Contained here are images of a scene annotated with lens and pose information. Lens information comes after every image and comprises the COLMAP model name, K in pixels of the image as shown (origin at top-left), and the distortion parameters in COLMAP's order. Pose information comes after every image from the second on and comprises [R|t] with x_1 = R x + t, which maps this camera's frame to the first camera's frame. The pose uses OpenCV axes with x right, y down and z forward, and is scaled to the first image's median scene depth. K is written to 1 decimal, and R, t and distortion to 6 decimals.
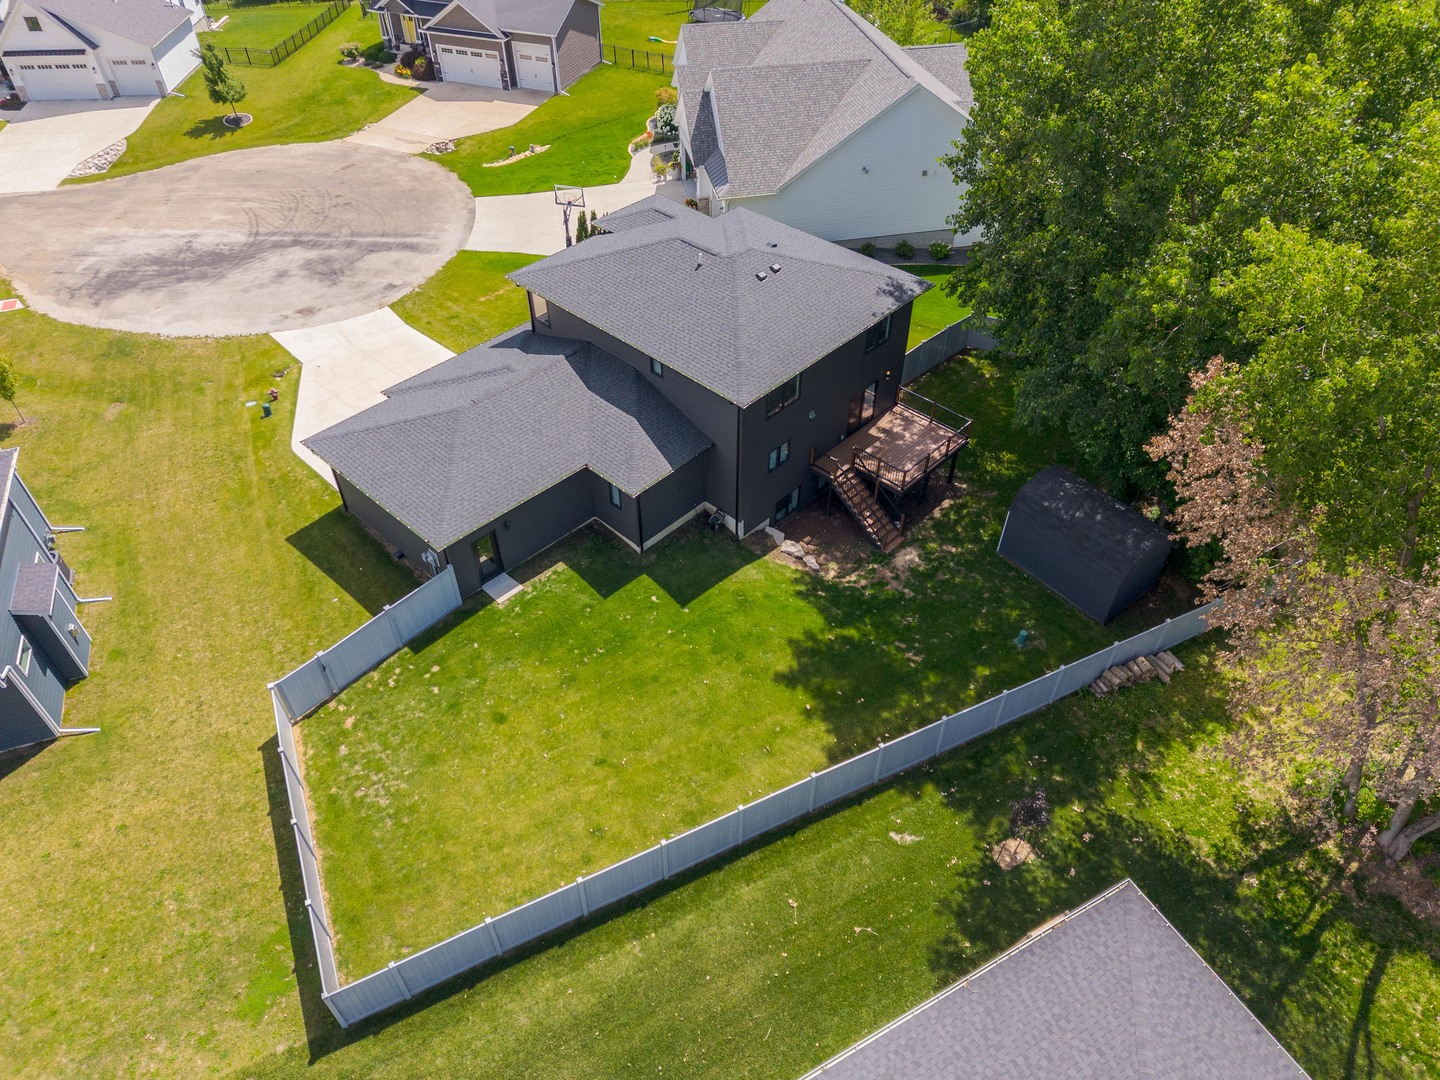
lens RADIAL K [[996.0, 0, 720.0], [0, 996.0, 540.0], [0, 0, 1]] dist [0.005311, -0.000876]
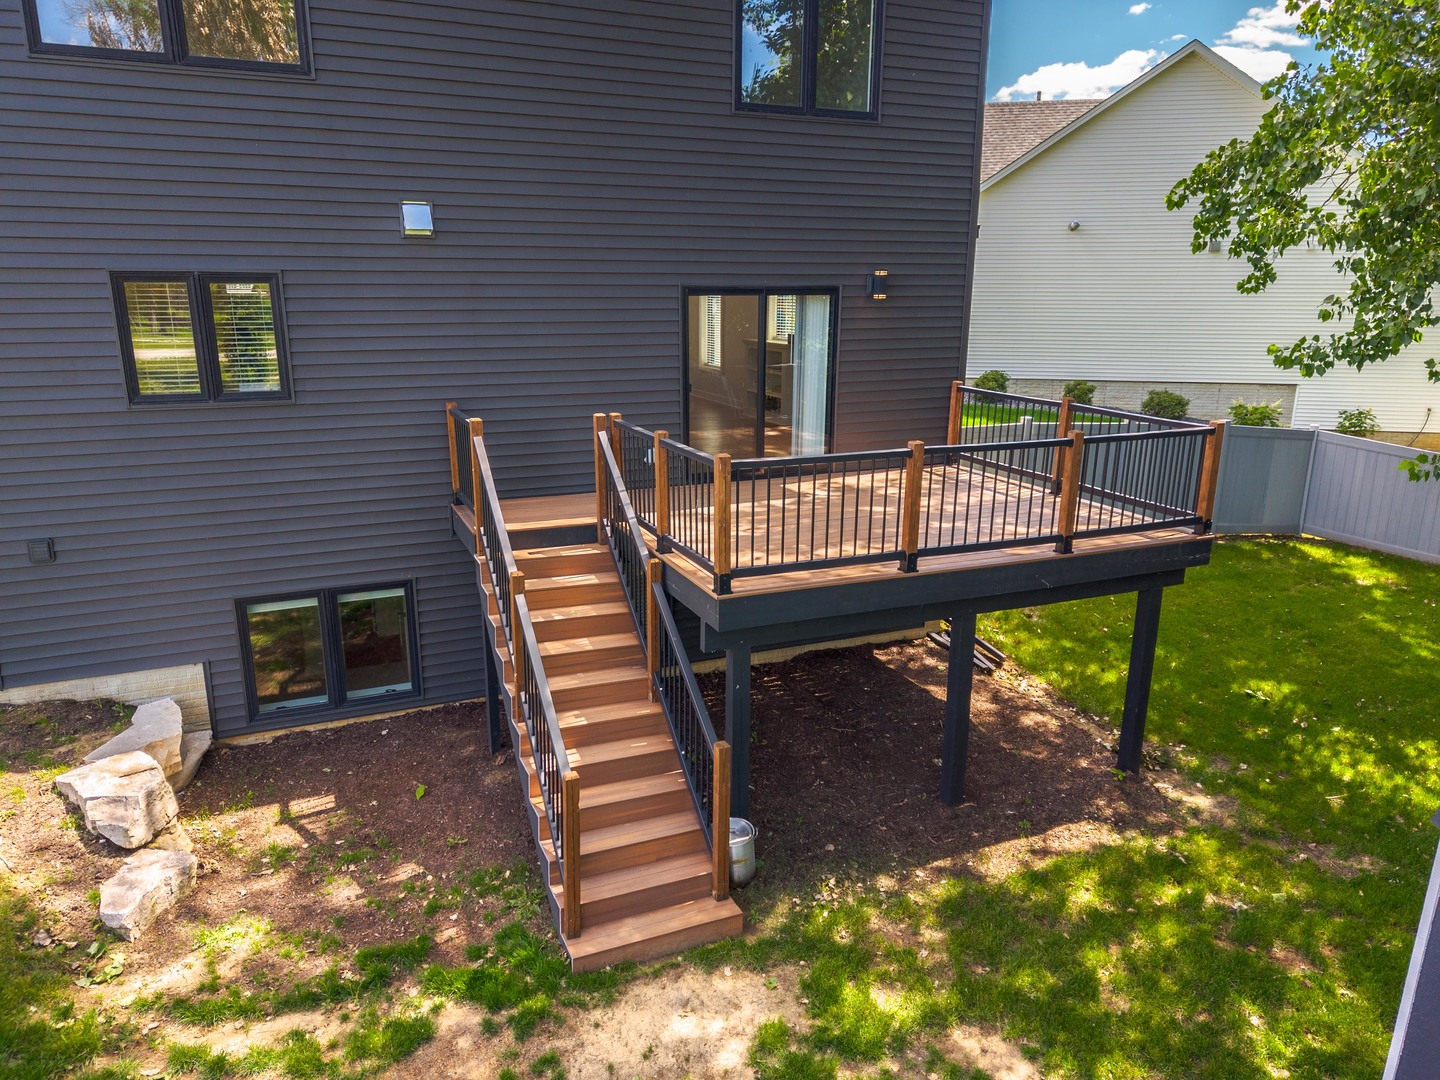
lens RADIAL K [[996.0, 0, 720.0], [0, 996.0, 540.0], [0, 0, 1]] dist [0.005311, -0.000876]
pose [[0.921530, 0.114449, -0.371058, 0.232838], [-0.274872, 0.867229, -0.415163, 0.014027], [0.274277, 0.484578, 0.830636, 0.801828]]
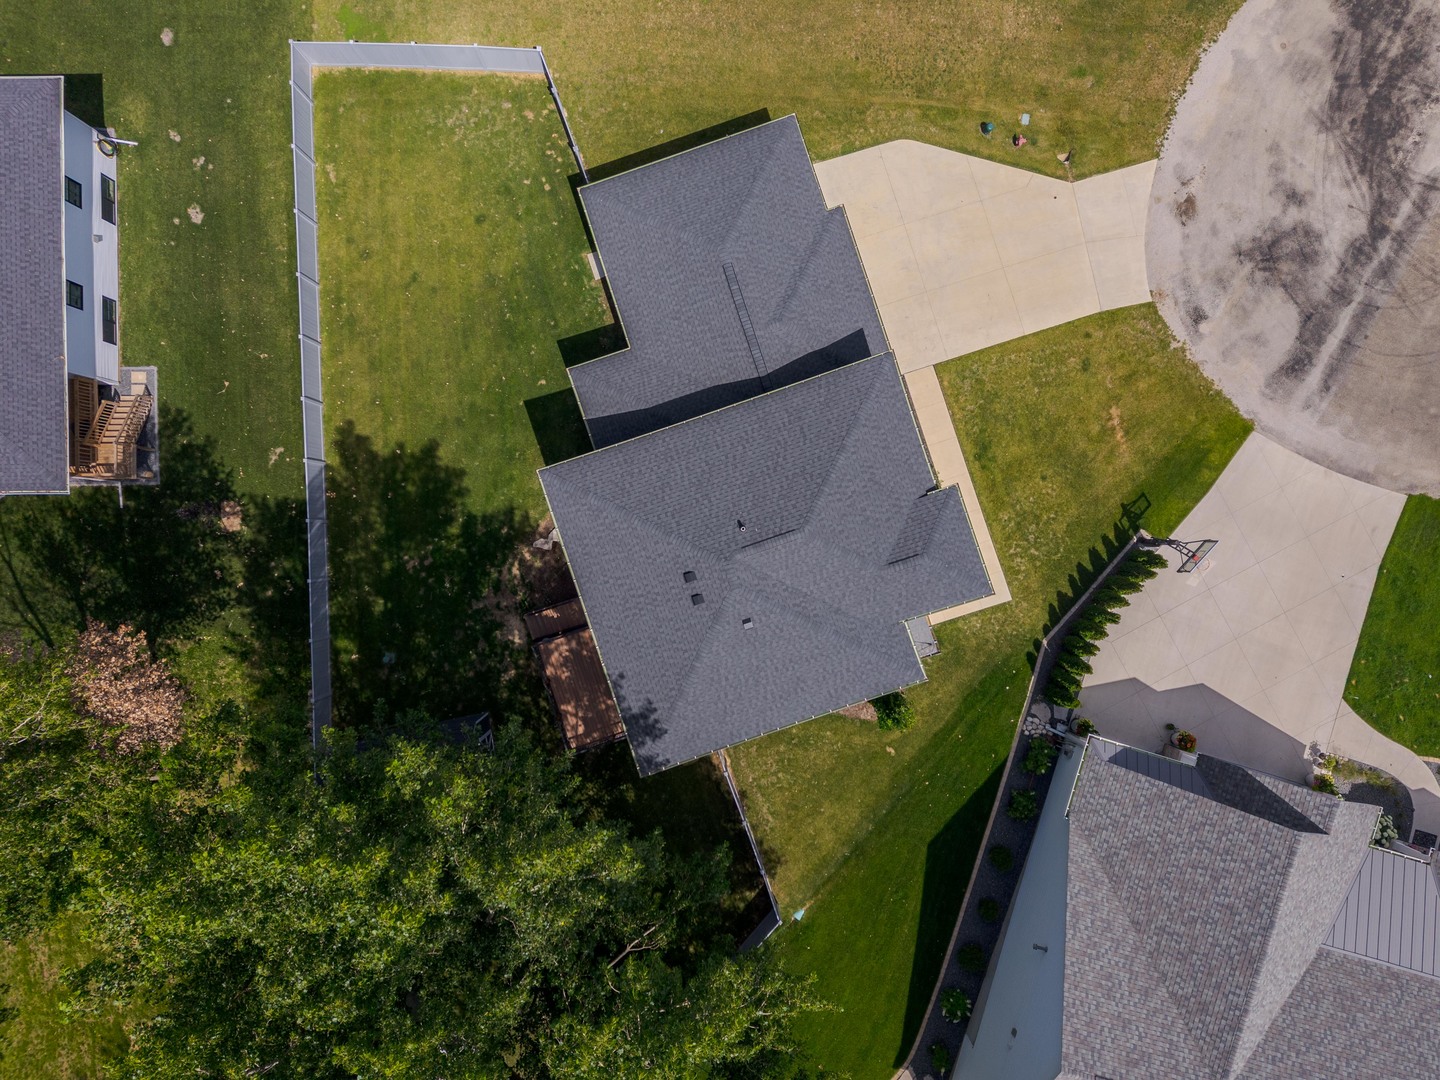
lens RADIAL K [[1084.2, 0, 716.2], [0, 1084.2, 548.9], [0, 0, 1]] dist [-0.007928, 0.009224]
pose [[-0.467782, 0.883779, 0.010652, -0.003218], [-0.596096, -0.324365, 0.734478, -0.901050], [0.652571, 0.337226, 0.678549, 0.306955]]
